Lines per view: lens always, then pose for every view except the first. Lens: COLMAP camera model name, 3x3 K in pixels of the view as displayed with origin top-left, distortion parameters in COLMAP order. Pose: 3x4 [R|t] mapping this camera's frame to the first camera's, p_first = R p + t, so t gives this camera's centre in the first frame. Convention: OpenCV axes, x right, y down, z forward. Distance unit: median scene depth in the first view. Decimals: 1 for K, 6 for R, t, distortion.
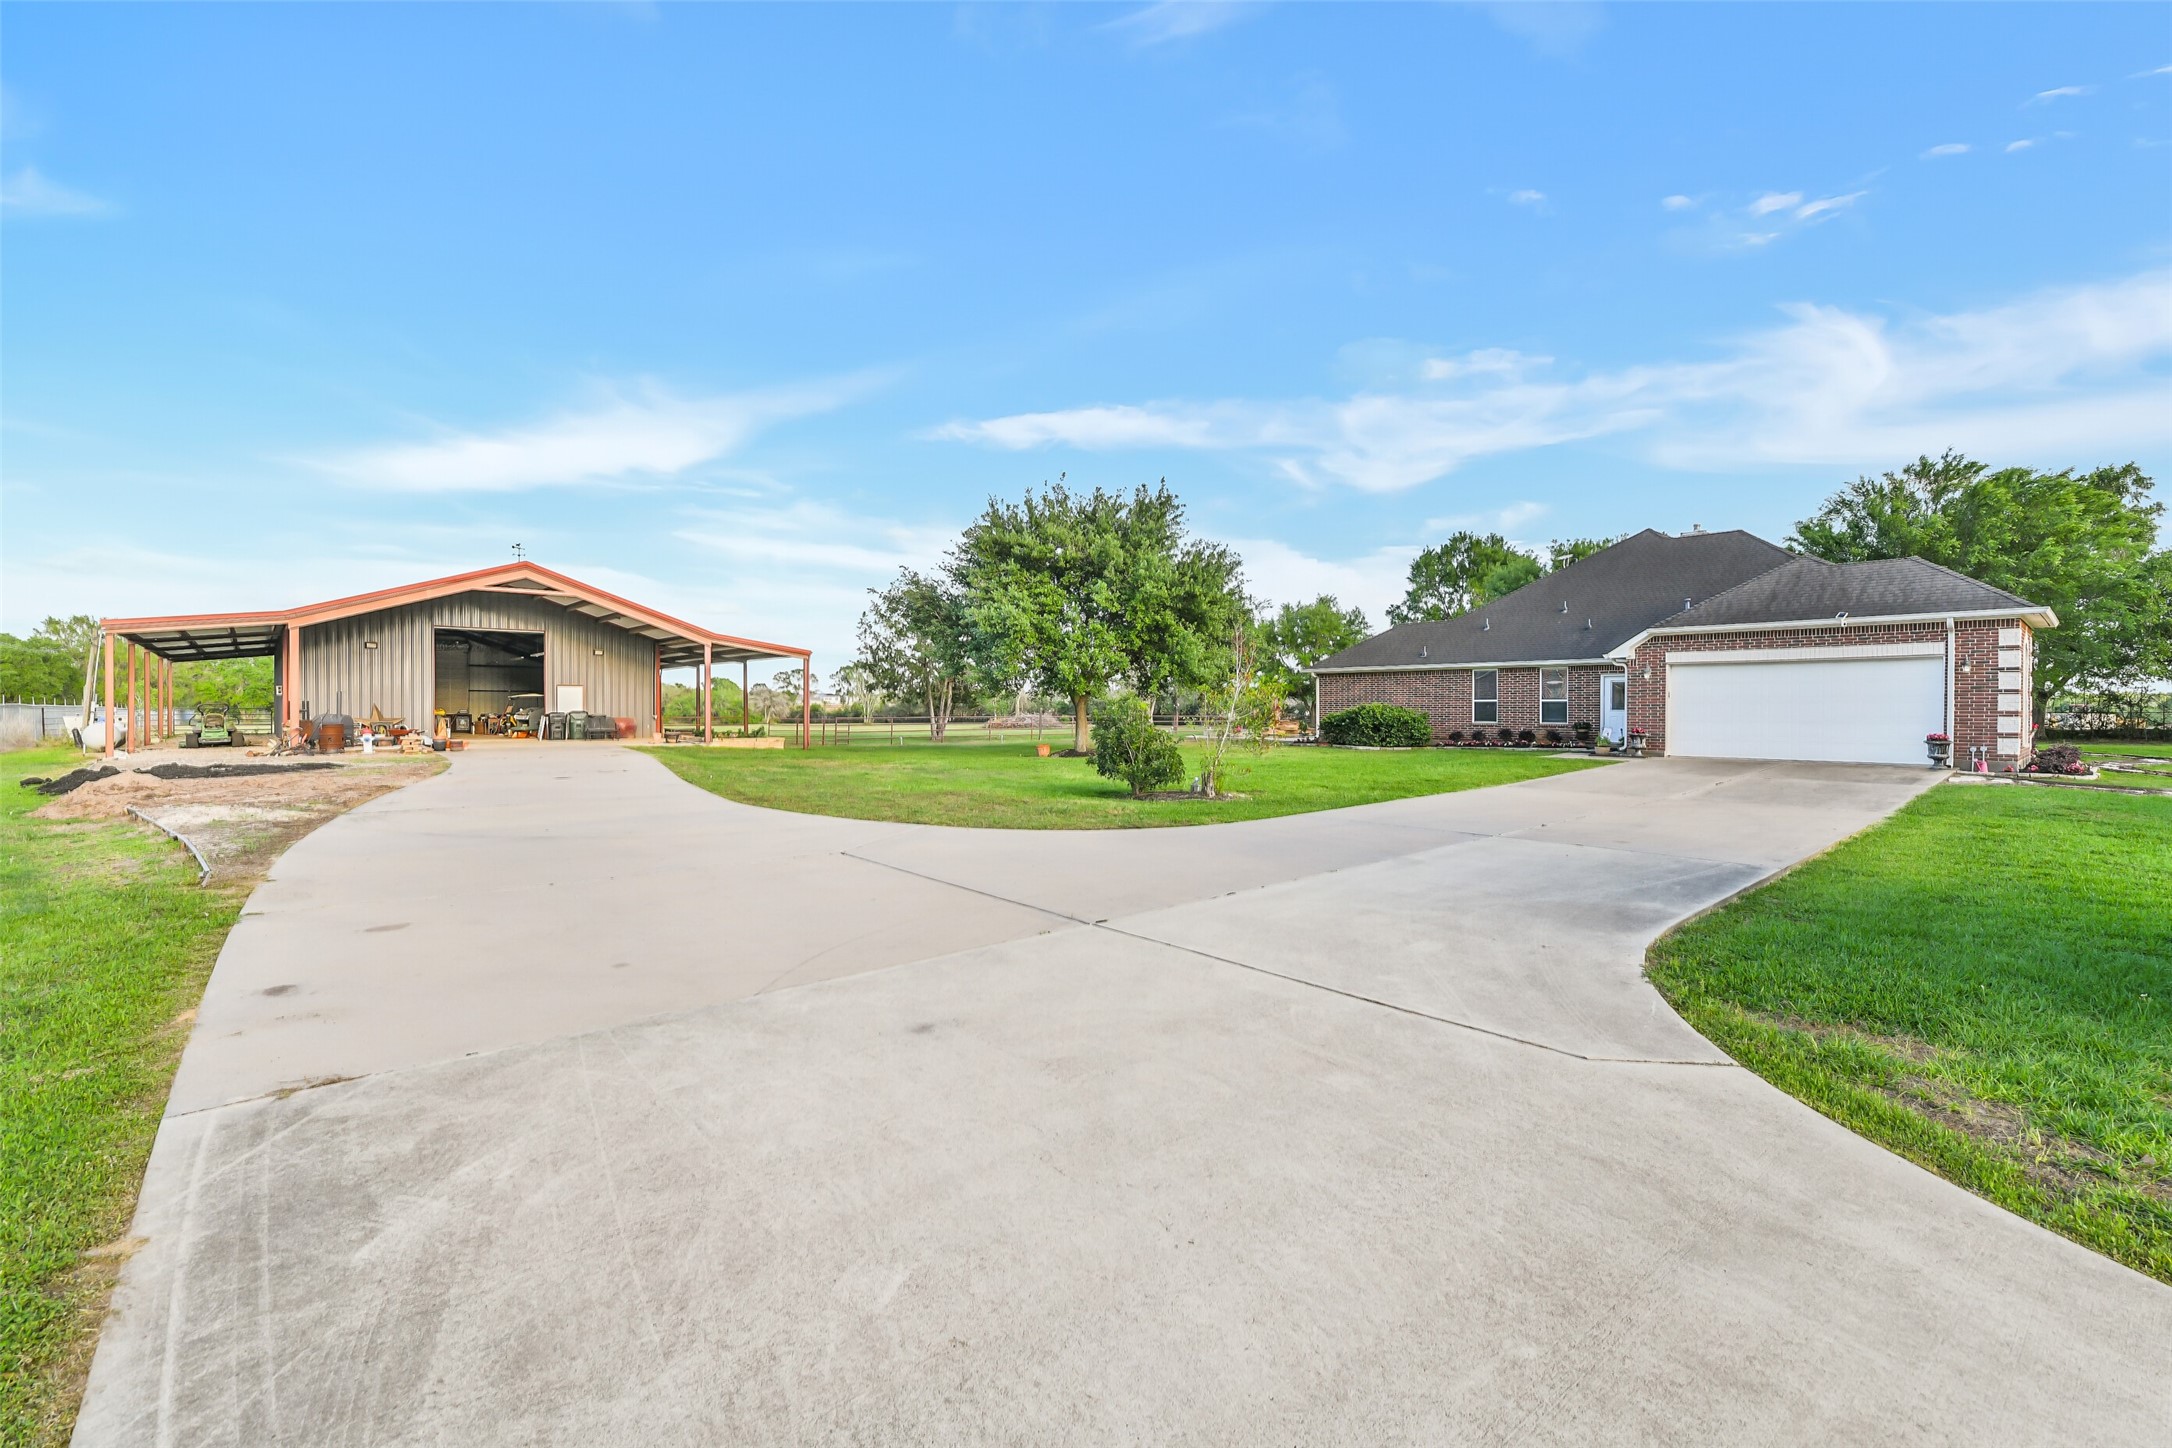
lens RADIAL K [[924.3, 0, 1086.0], [0, 924.3, 724.0], [0, 0, 1]] dist [-0.000163, -0.007510]
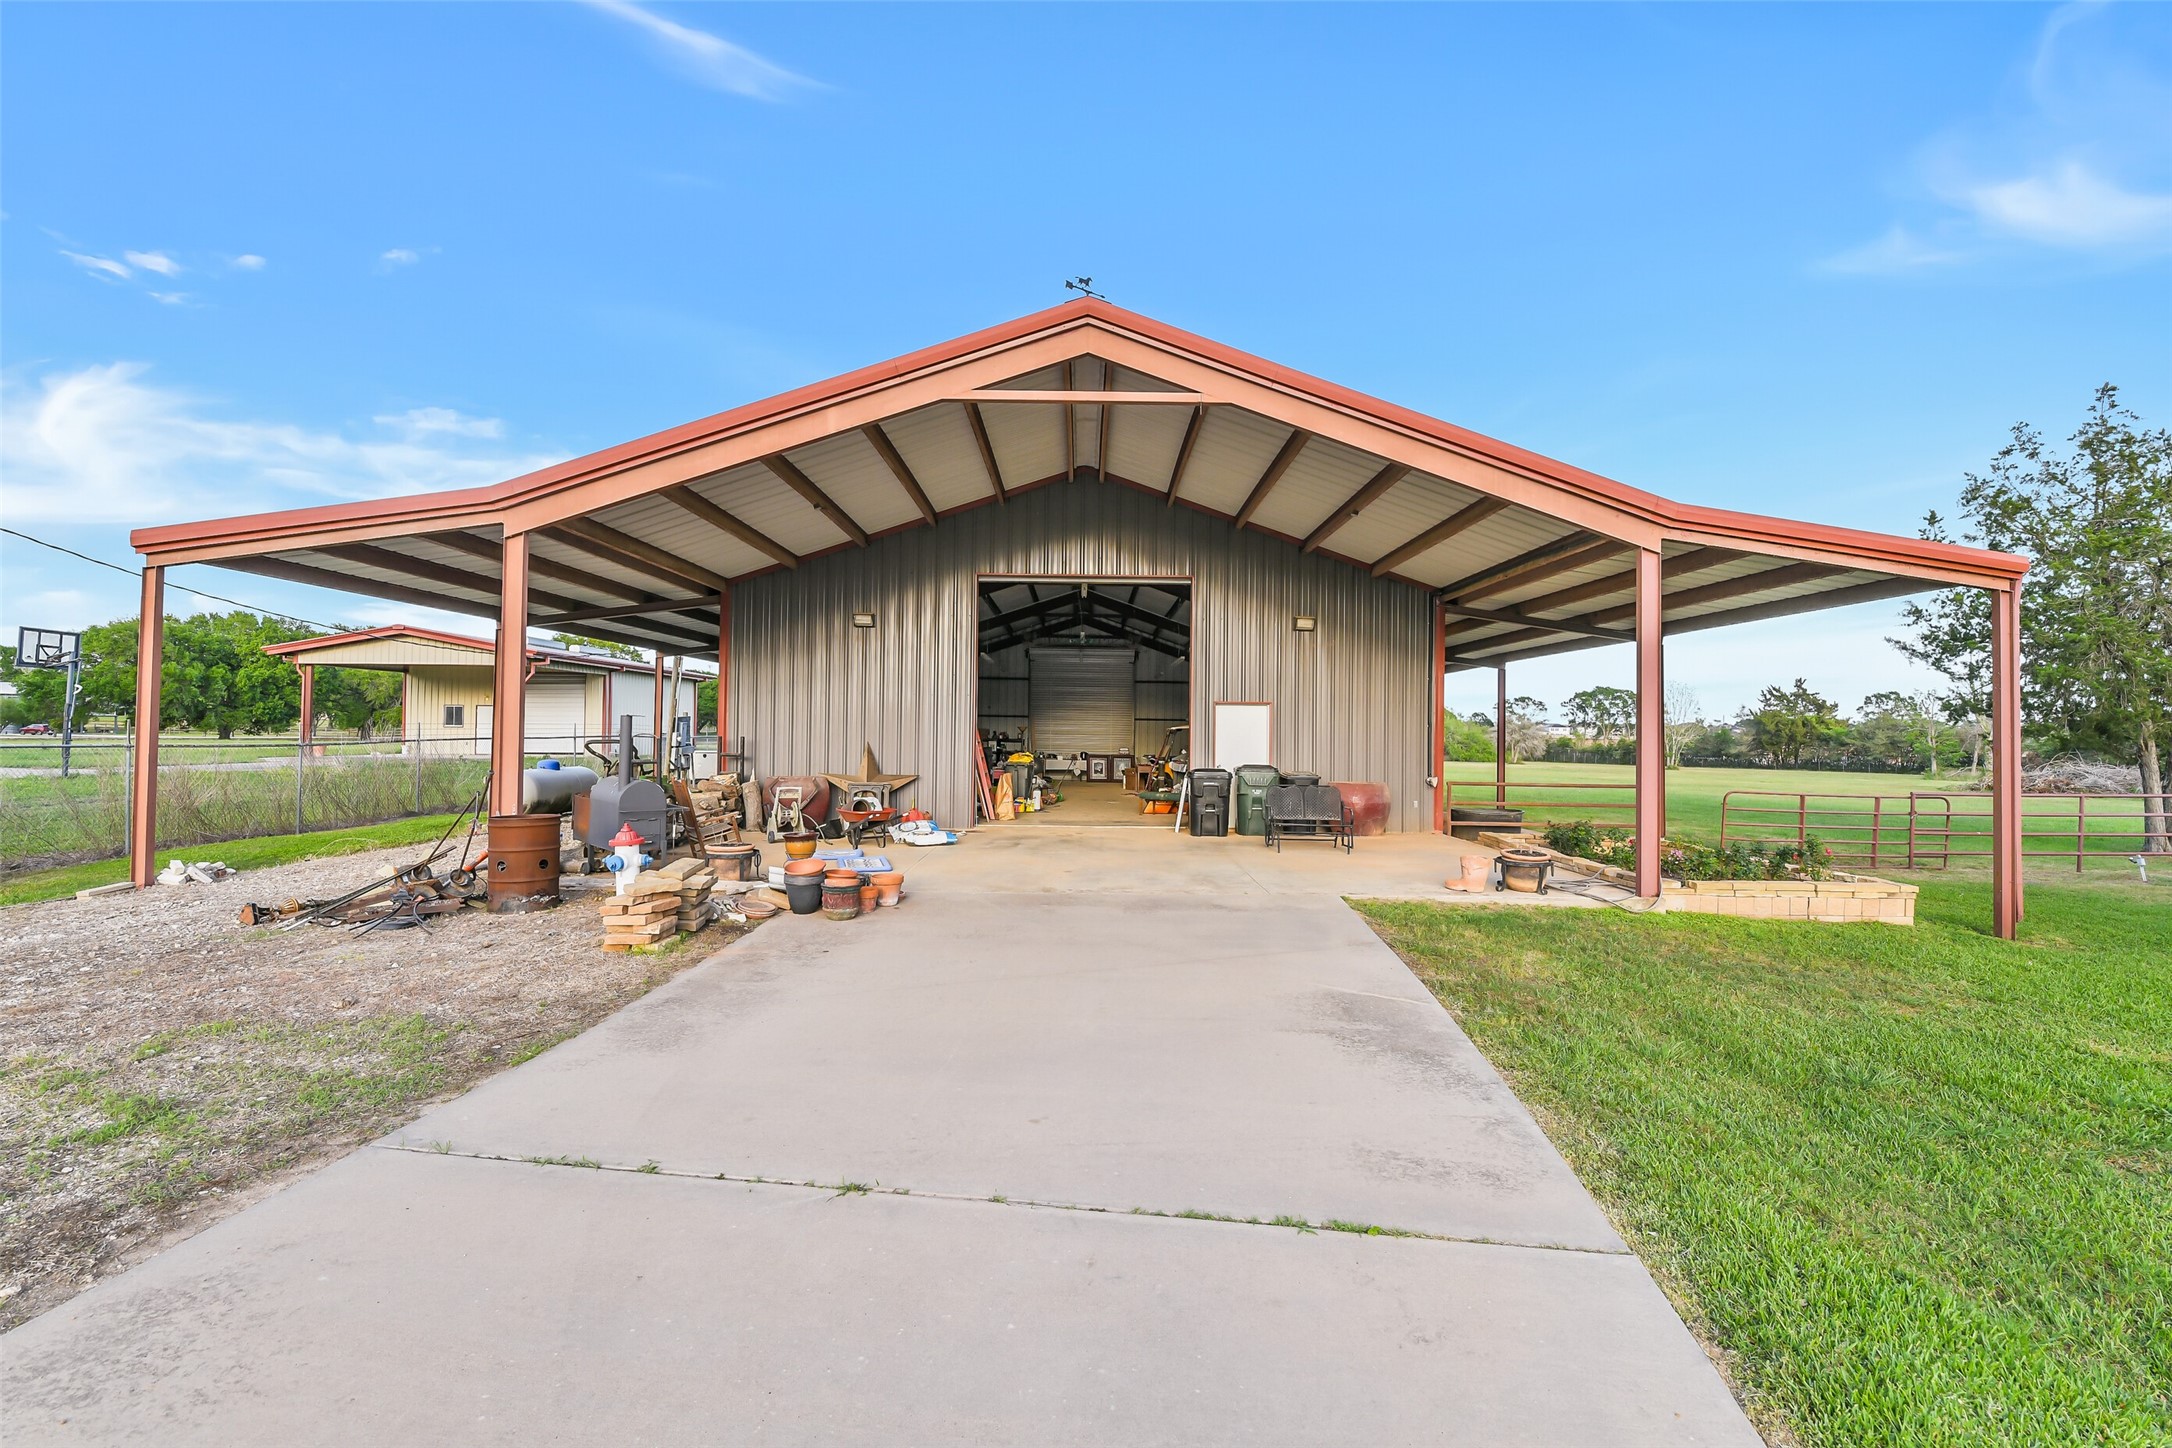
lens RADIAL K [[924.3, 0, 1086.0], [0, 924.3, 724.0], [0, 0, 1]] dist [-0.000163, -0.007510]
pose [[0.741493, 0.000444, -0.670961, -0.329587], [-0.022794, 0.999439, -0.024529, -0.020411], [0.670574, 0.033482, 0.741087, 0.642381]]
